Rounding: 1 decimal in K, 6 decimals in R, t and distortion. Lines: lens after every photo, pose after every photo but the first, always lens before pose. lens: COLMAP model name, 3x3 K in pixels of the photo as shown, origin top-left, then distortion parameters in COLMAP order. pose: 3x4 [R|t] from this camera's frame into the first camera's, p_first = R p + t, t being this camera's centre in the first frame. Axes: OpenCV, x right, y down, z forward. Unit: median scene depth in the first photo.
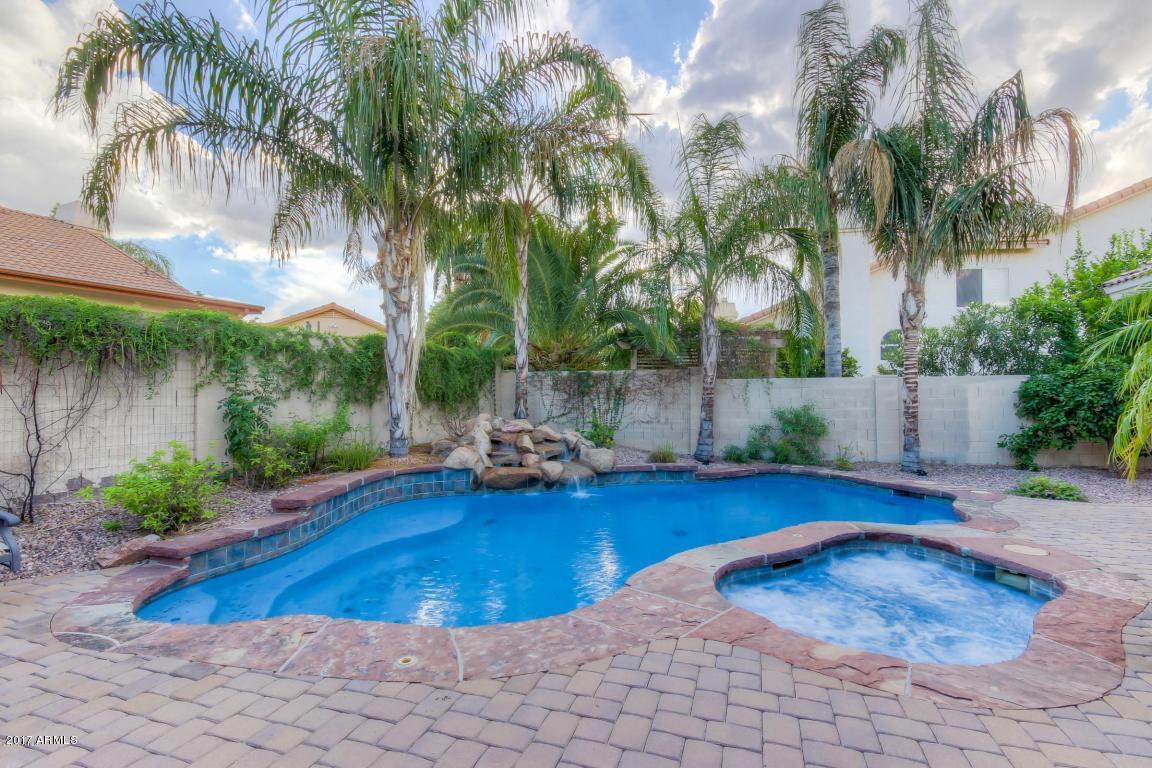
lens RADIAL K [[530.0, 0, 576.9], [0, 530.0, 390.3], [0, 0, 1]] dist [0.028959, 0.000580]
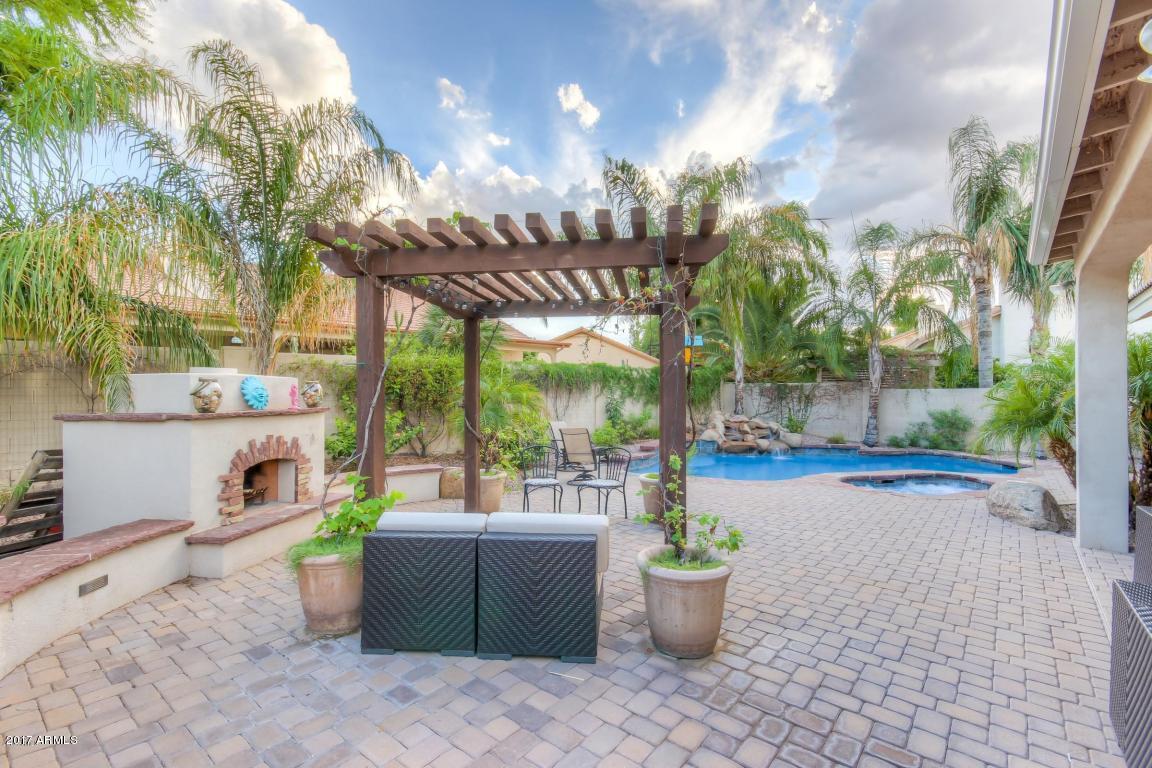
lens RADIAL K [[530.0, 0, 576.9], [0, 530.0, 390.3], [0, 0, 1]] dist [0.028959, 0.000580]
pose [[0.938990, 0.002425, -0.343936, -0.014701], [-0.000226, 0.999979, 0.006433, -0.028195], [0.343944, -0.005963, 0.938971, -0.653383]]
